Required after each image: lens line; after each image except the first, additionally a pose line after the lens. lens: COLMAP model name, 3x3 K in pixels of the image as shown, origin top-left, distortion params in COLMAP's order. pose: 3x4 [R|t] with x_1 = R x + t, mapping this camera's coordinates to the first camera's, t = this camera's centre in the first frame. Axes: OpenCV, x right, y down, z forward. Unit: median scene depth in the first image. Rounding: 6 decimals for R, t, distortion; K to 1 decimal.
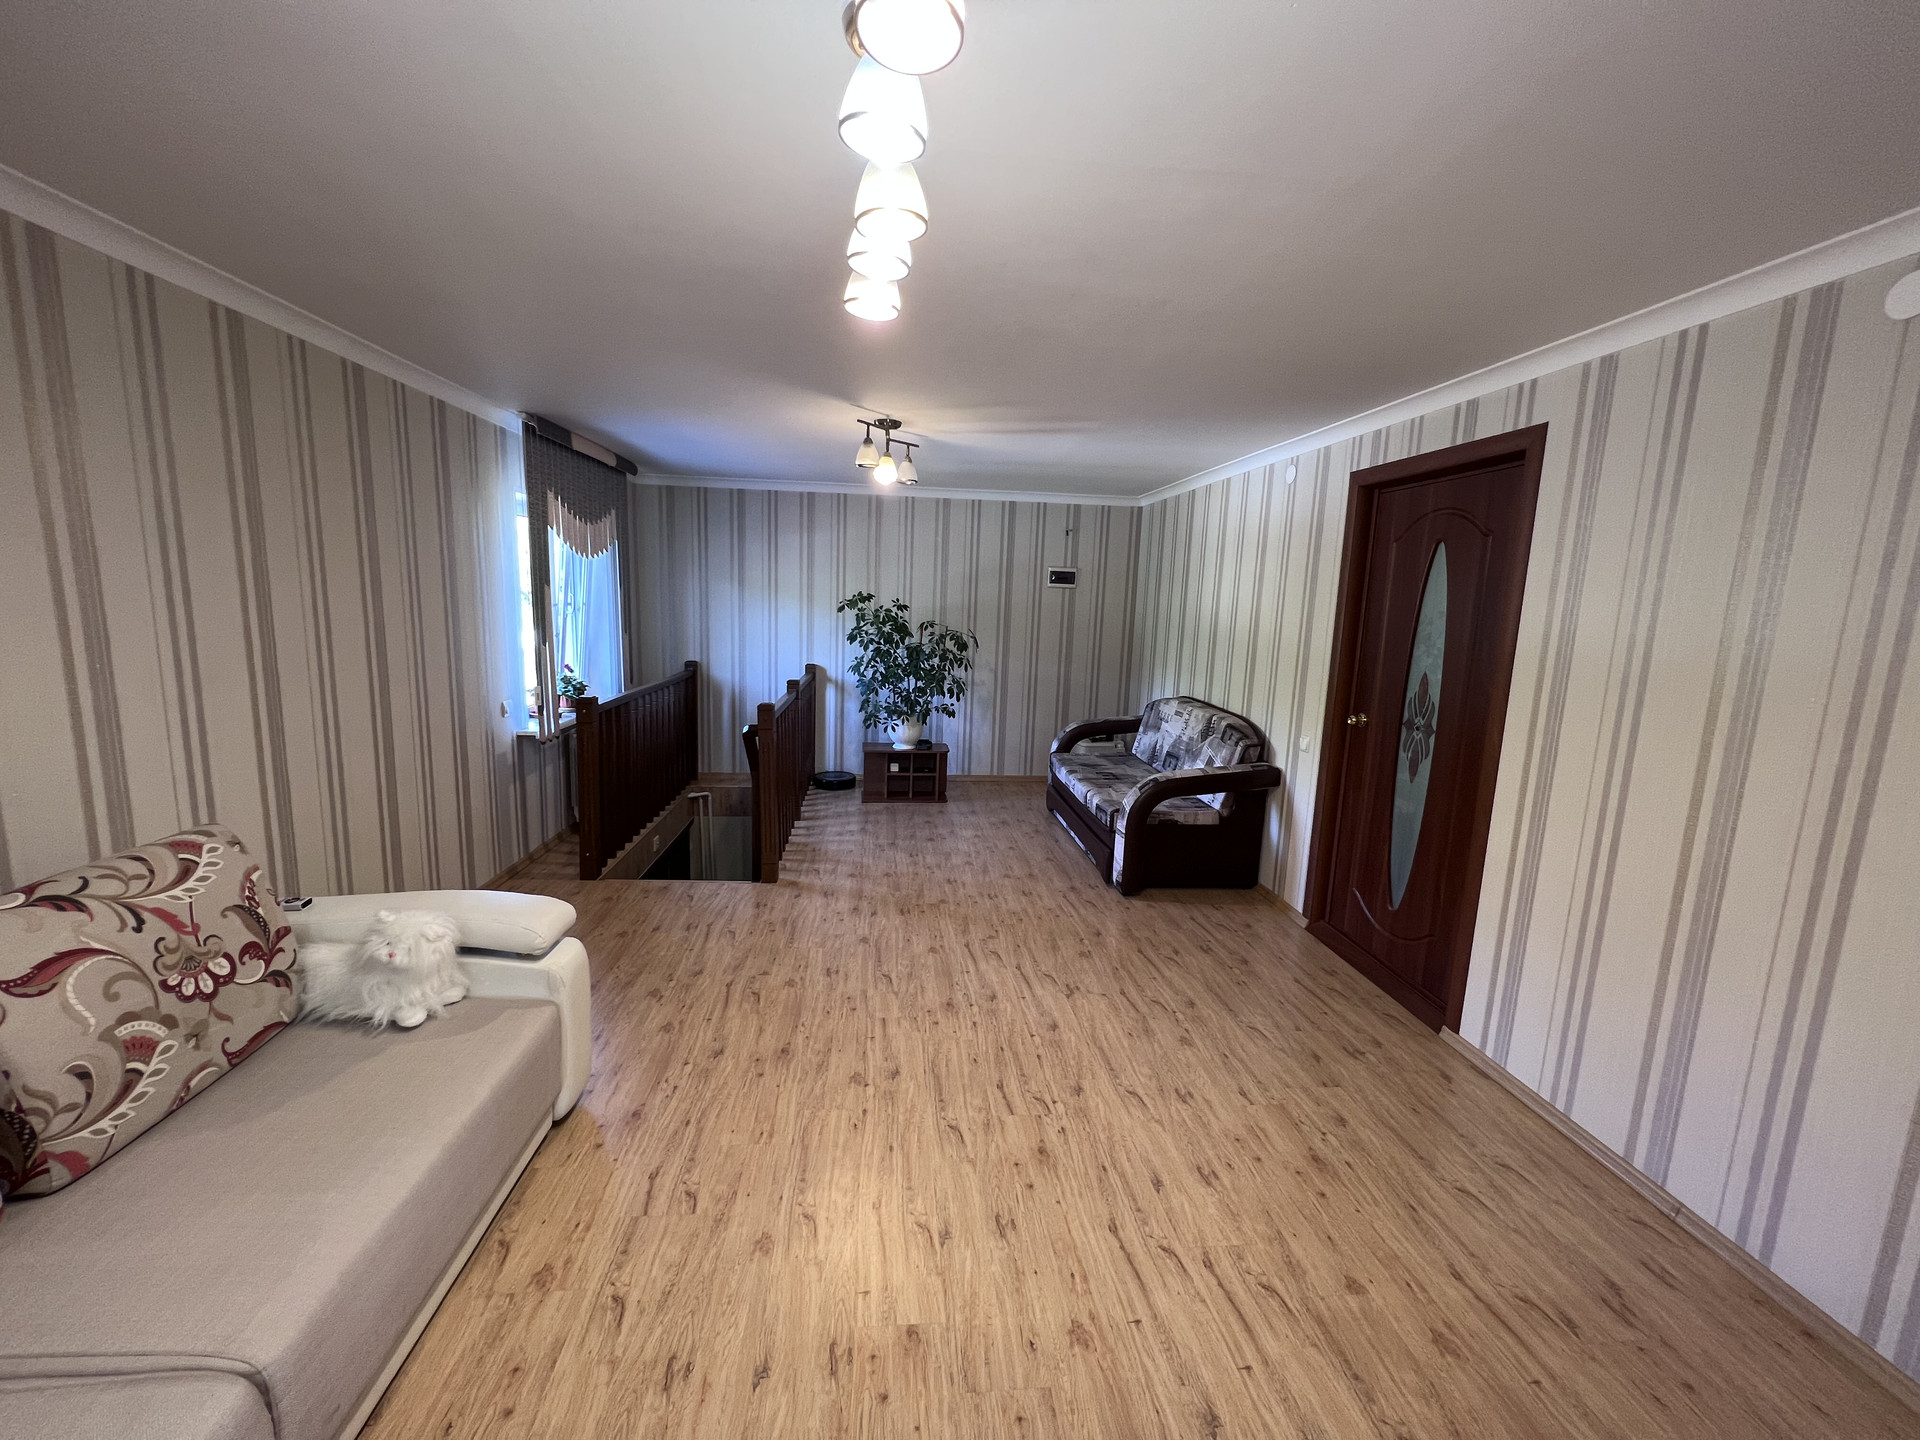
lens RADIAL K [[771.5, 0, 954.5], [0, 771.5, 723.2], [0, 0, 1]] dist [0.001230, -0.000318]
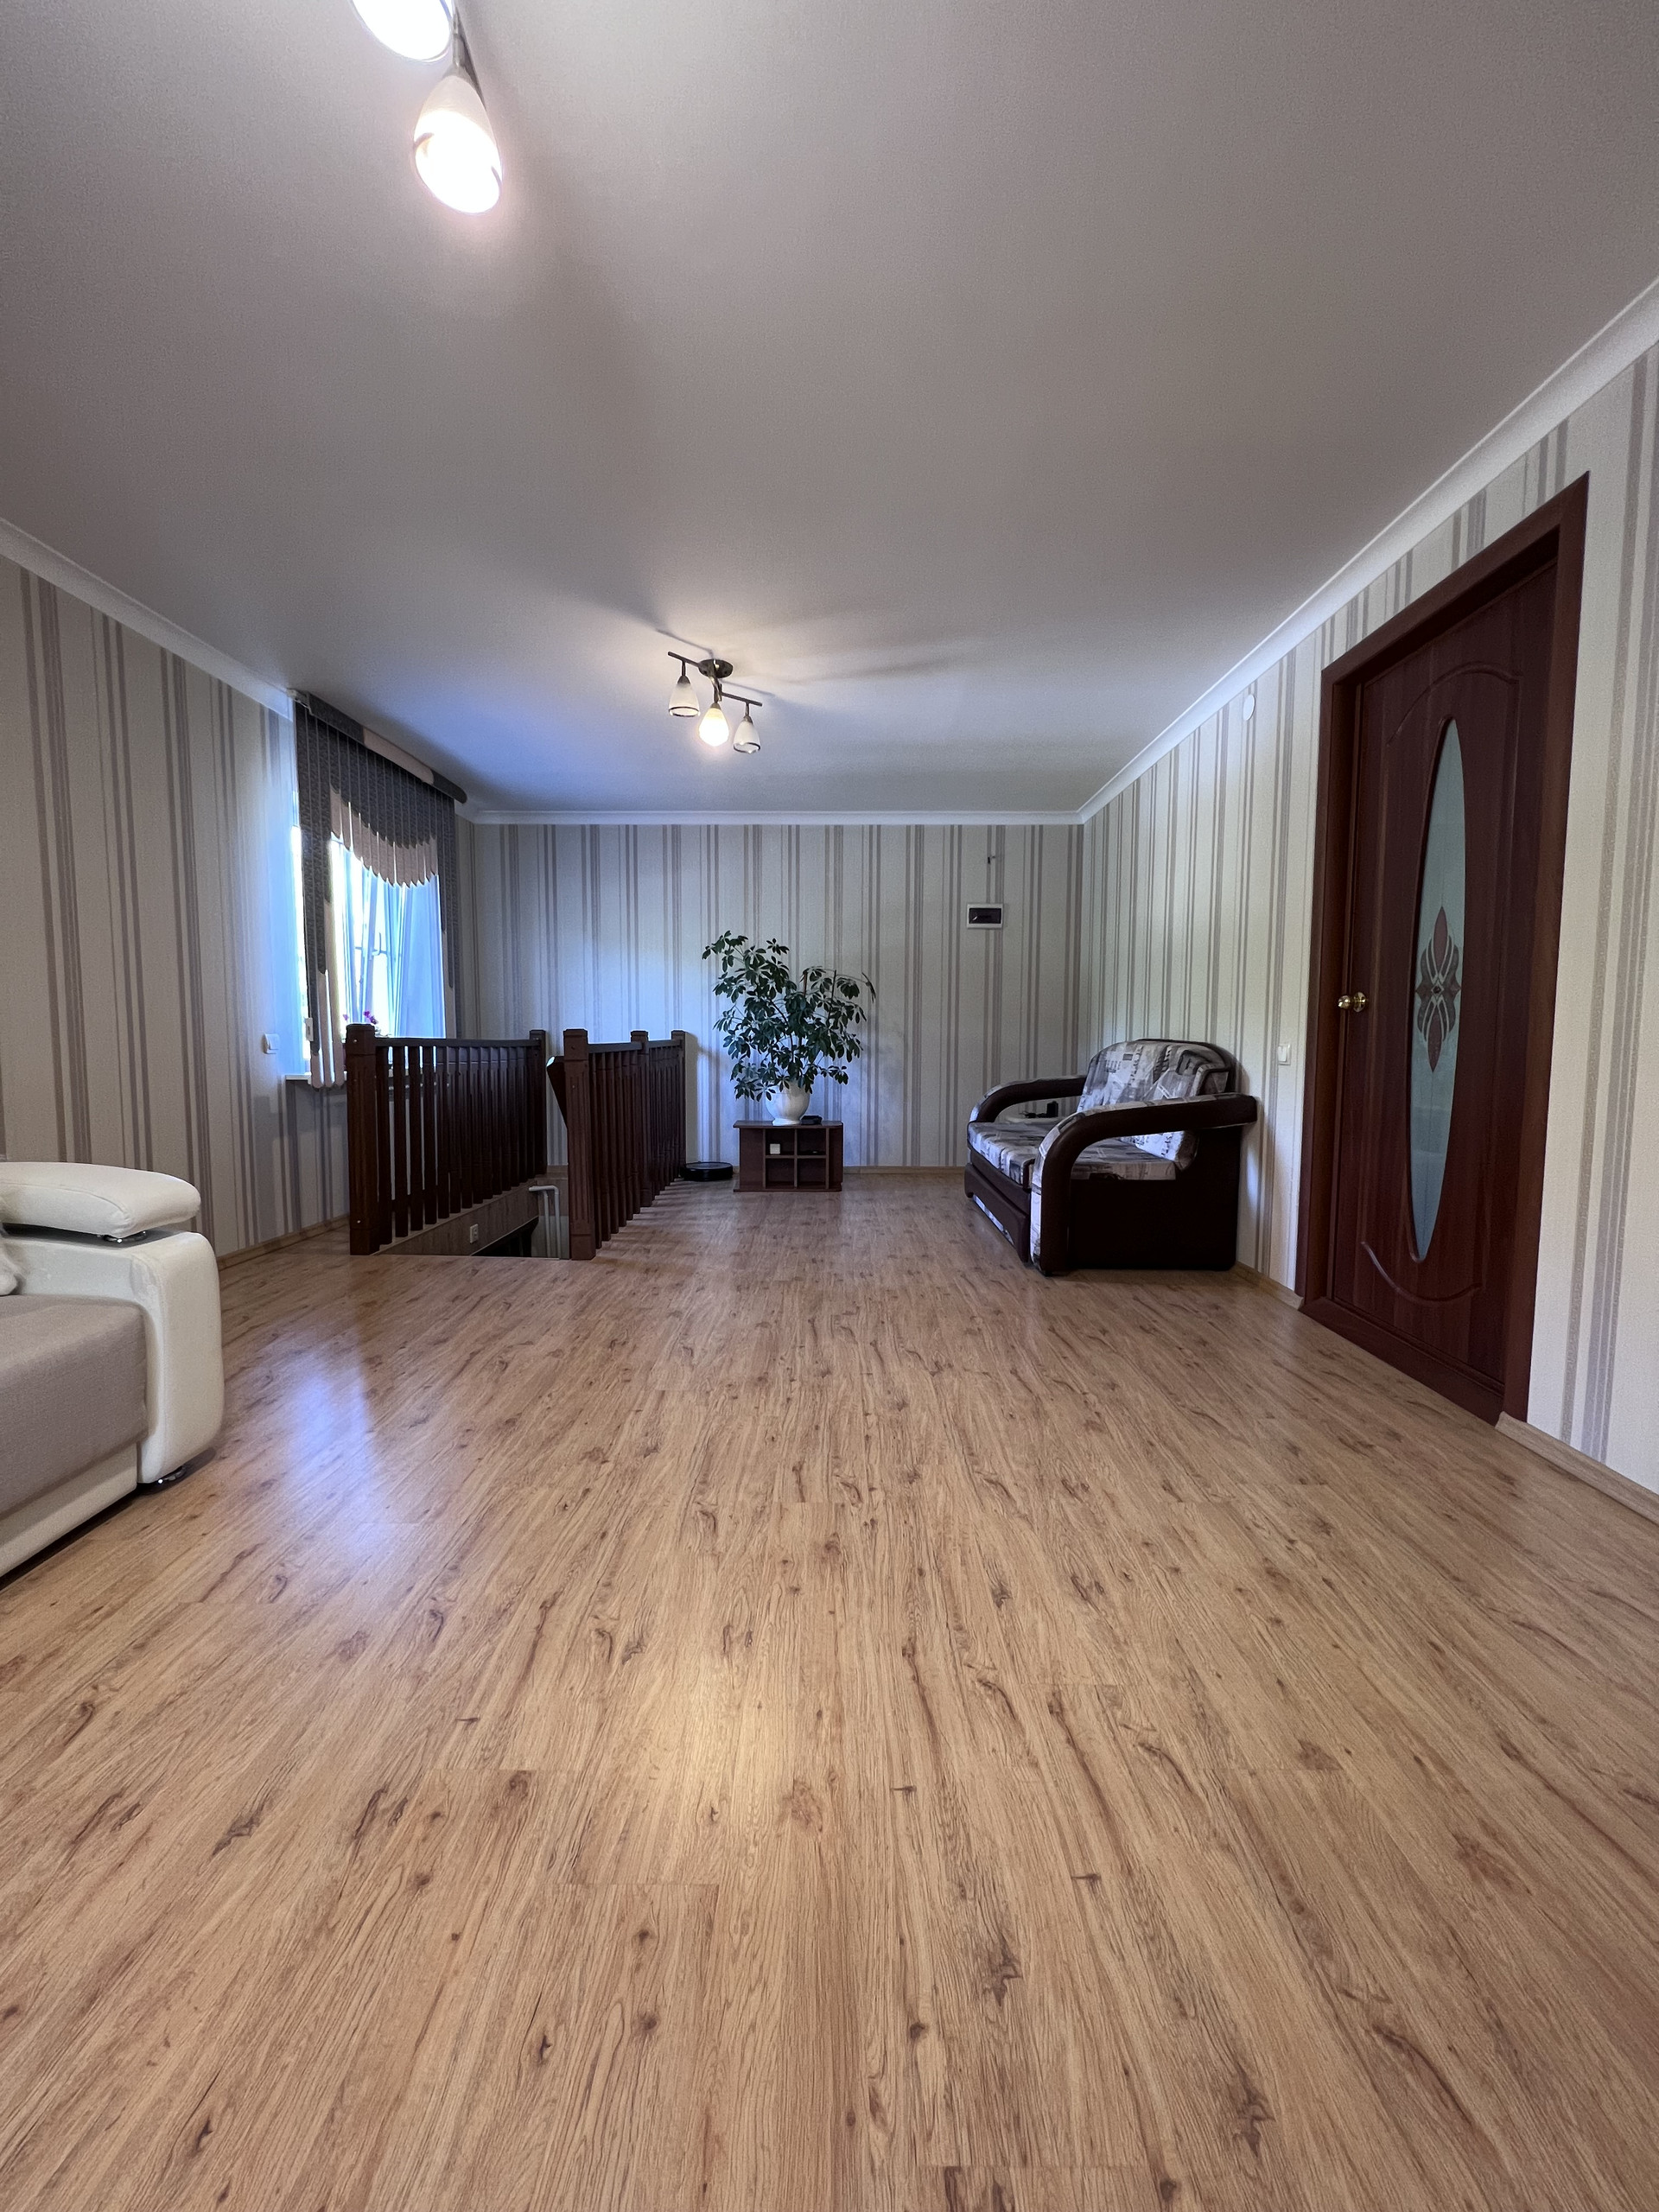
lens RADIAL K [[888.8, 0, 829.3], [0, 888.8, 1110.5], [0, 0, 1]] dist [0.001230, -0.000318]
pose [[0.994480, -0.023198, -0.102330, 0.135173], [0.014950, 0.996631, -0.080648, 0.170427], [0.103856, 0.078673, 0.991476, 0.156800]]
